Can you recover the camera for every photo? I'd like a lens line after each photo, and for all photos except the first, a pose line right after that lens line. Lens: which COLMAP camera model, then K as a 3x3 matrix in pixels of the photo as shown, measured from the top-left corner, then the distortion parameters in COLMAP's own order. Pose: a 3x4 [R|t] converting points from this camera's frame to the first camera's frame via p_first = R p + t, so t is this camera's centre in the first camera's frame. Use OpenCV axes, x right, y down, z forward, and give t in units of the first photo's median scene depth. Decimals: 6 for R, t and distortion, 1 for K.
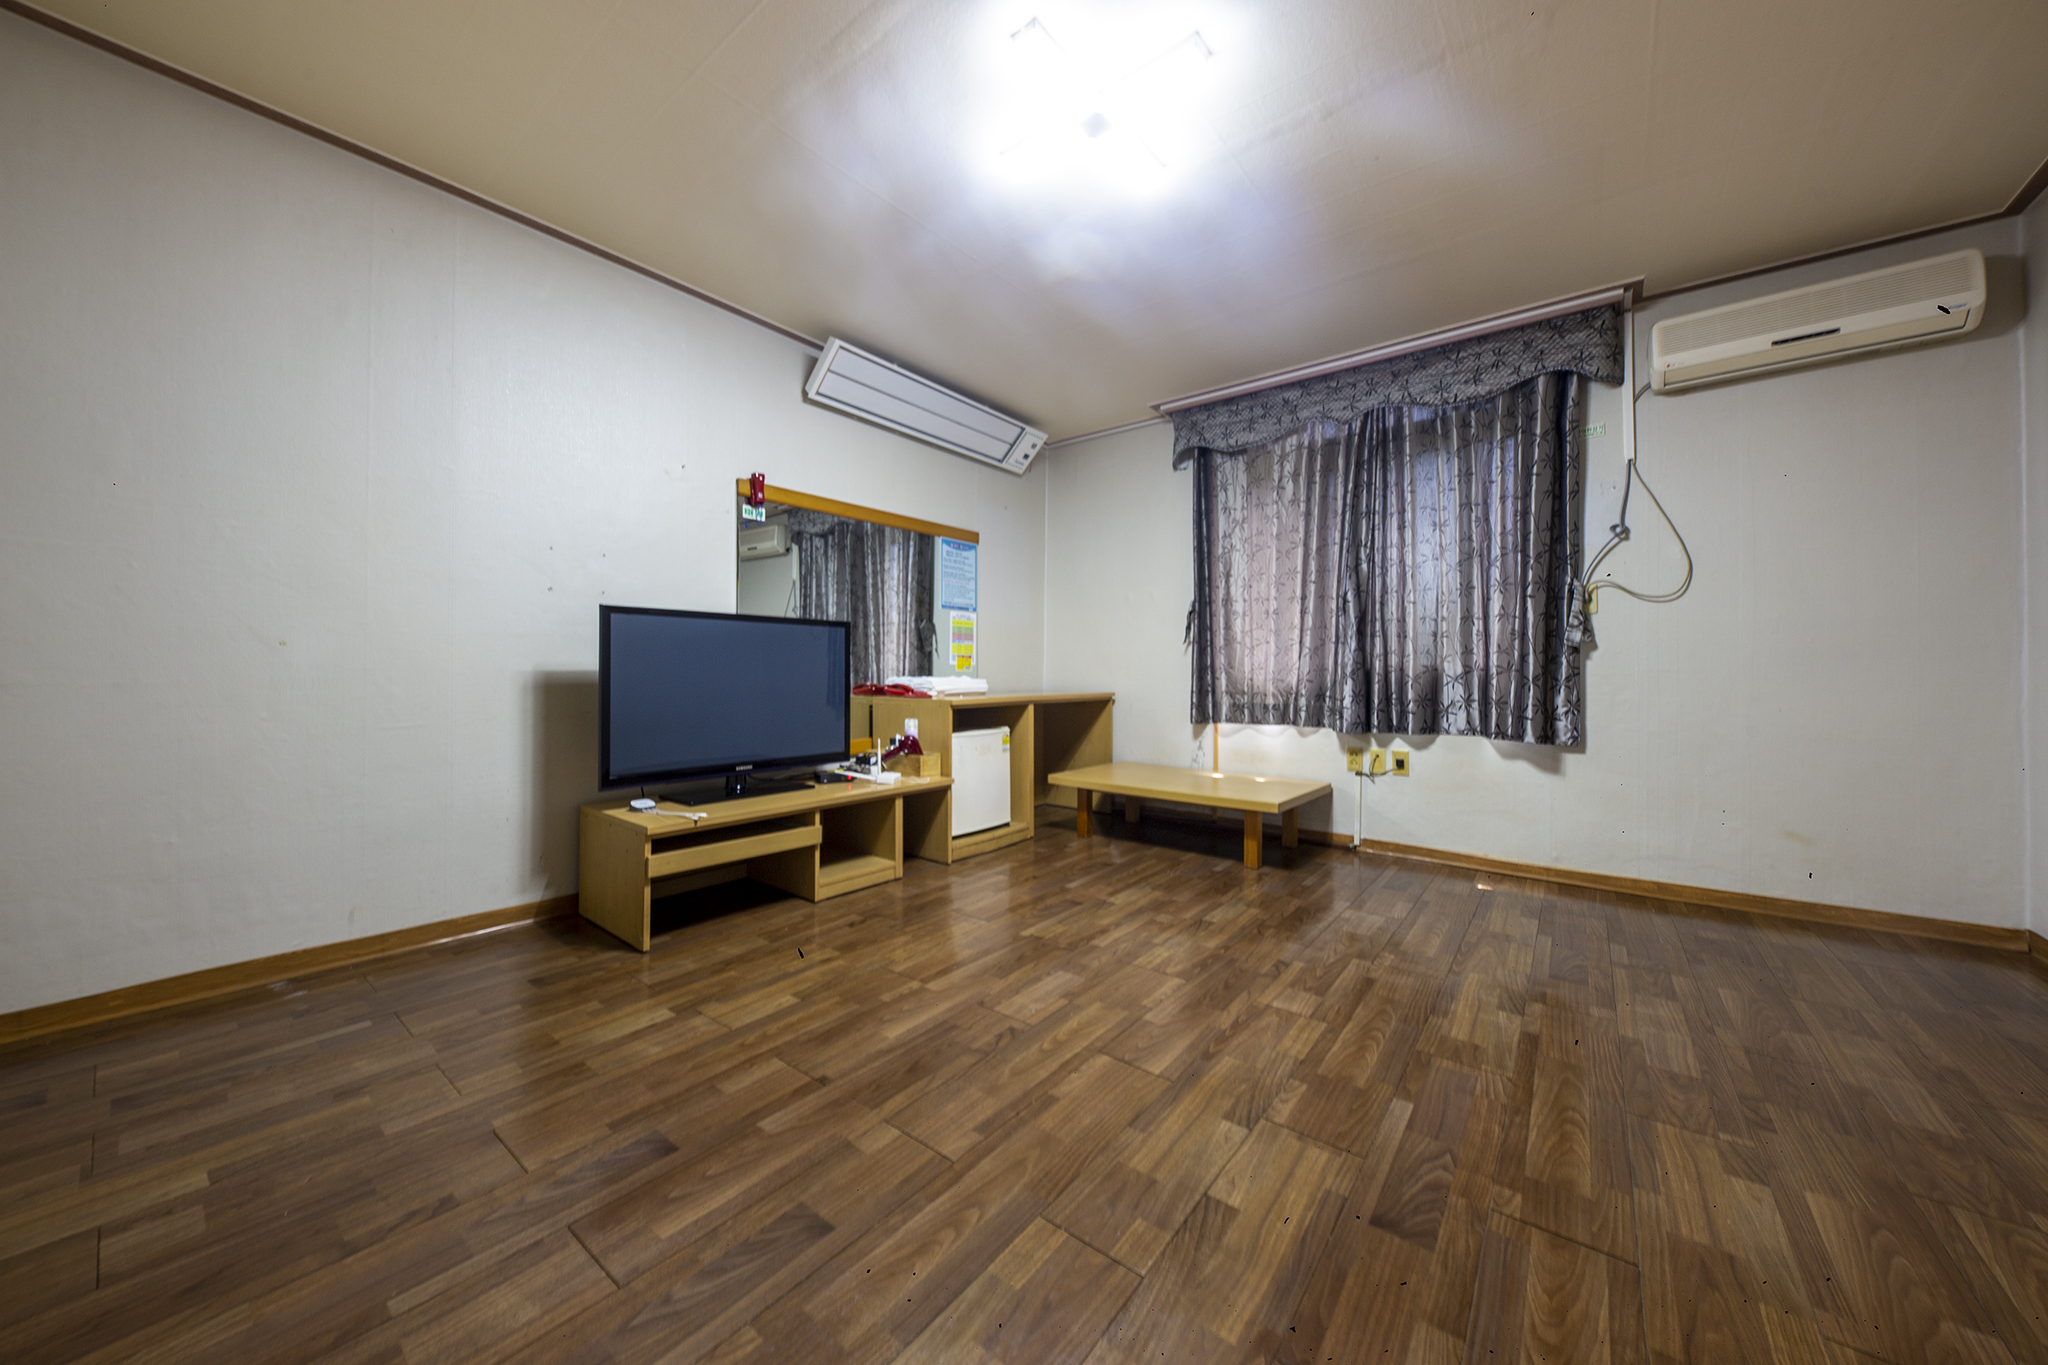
lens RADIAL K [[710.4, 0, 1012.1], [0, 710.4, 670.7], [0, 0, 1]] dist [0.011580, -0.009336]
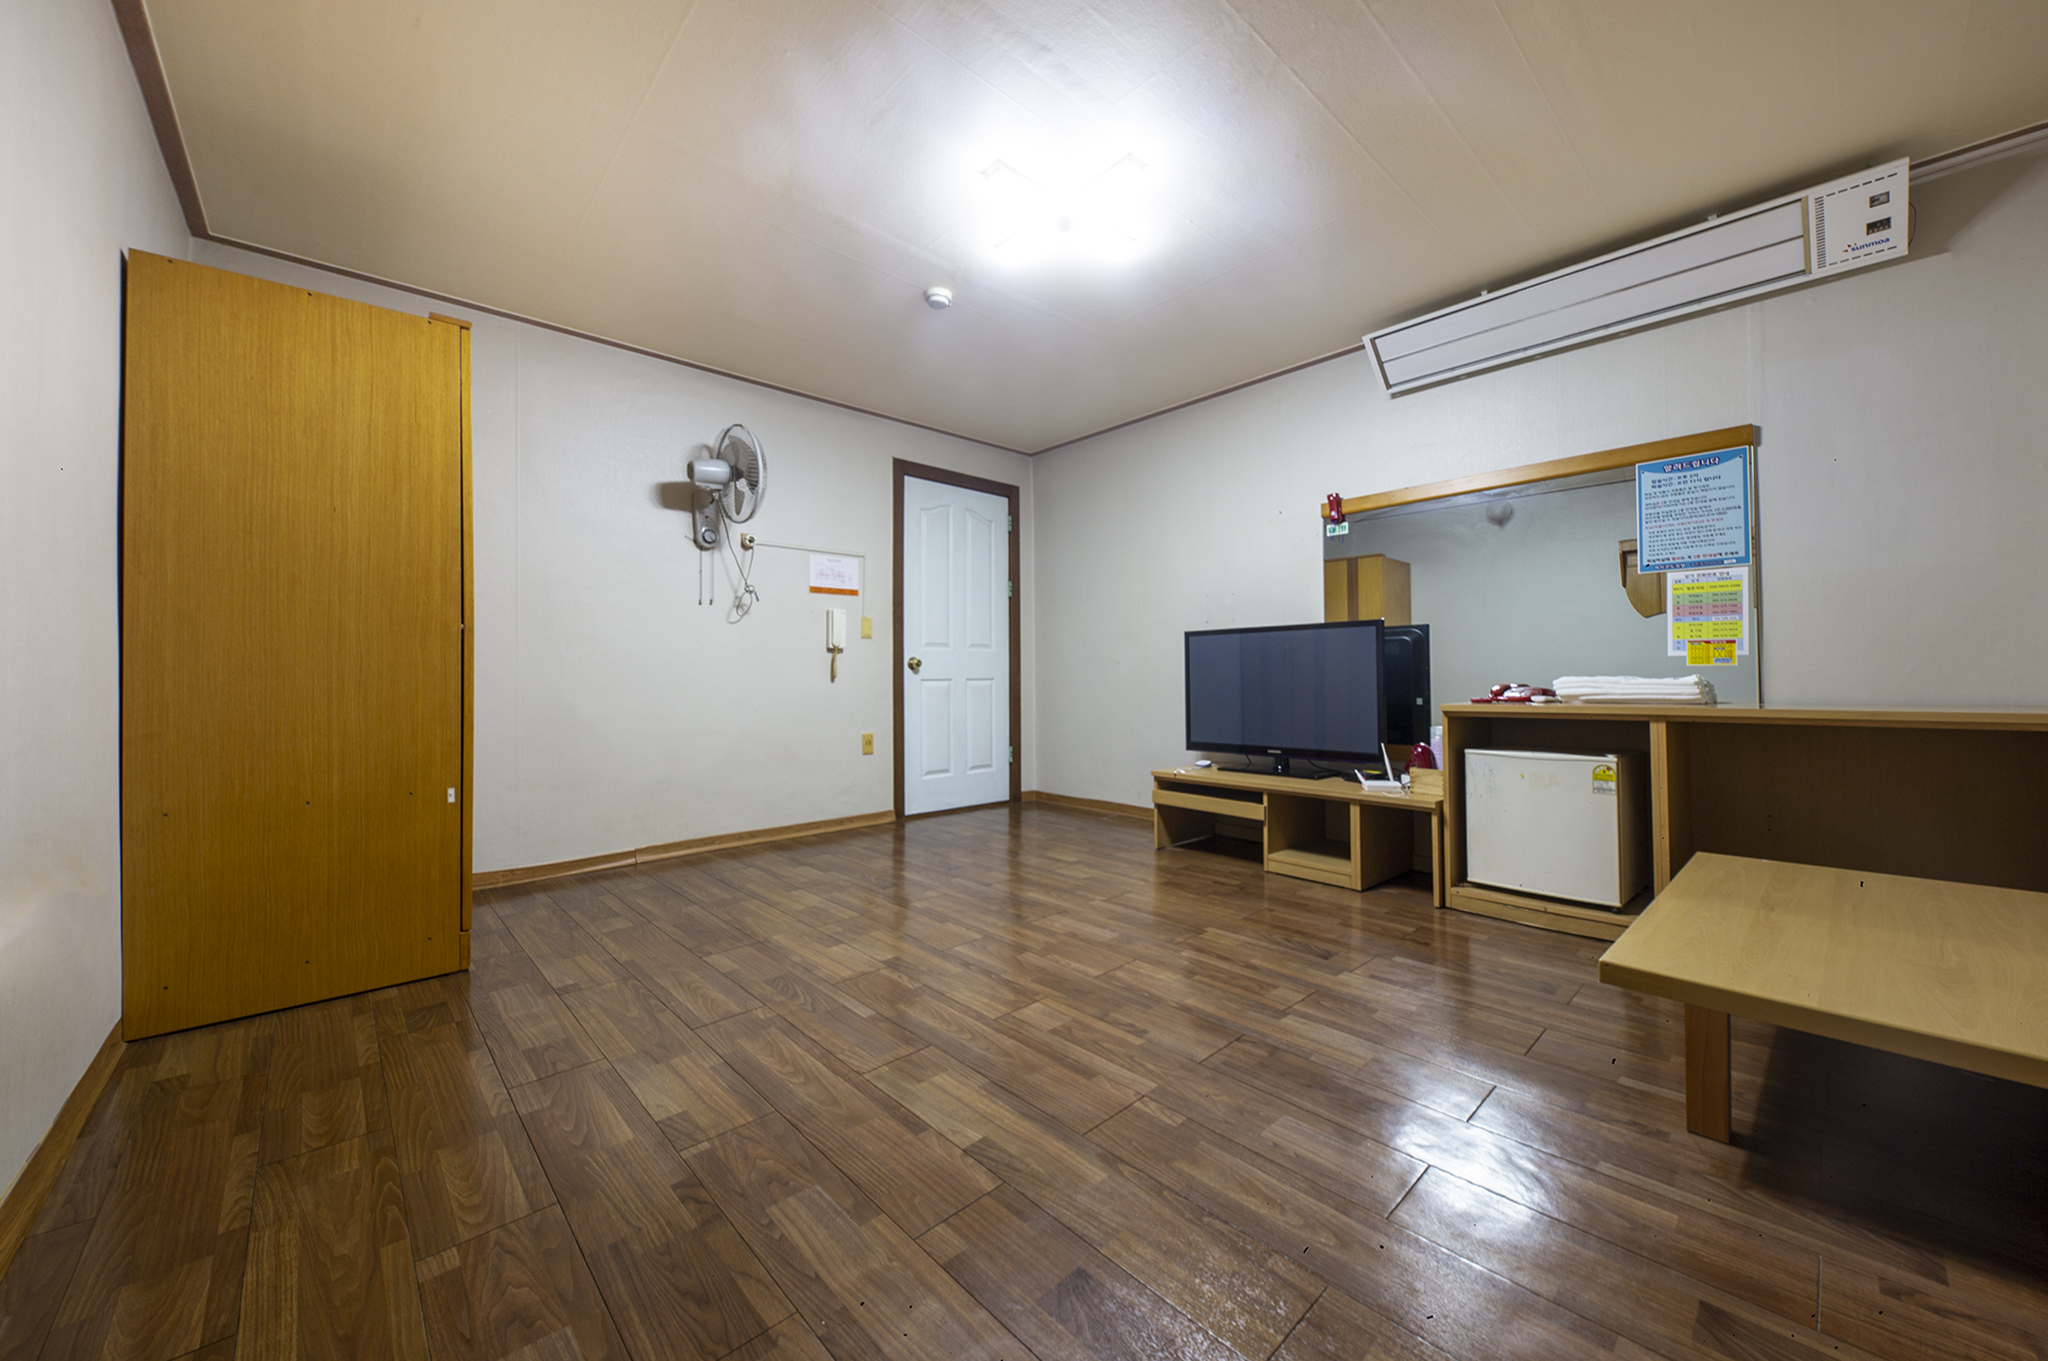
lens RADIAL K [[710.4, 0, 1012.1], [0, 710.4, 668.7], [0, 0, 1]] dist [0.011580, -0.009336]
pose [[-0.140785, -0.015054, -0.989926, 1.262548], [0.010663, 0.999803, -0.016721, 0.013526], [0.989983, -0.012910, -0.140597, 1.025042]]
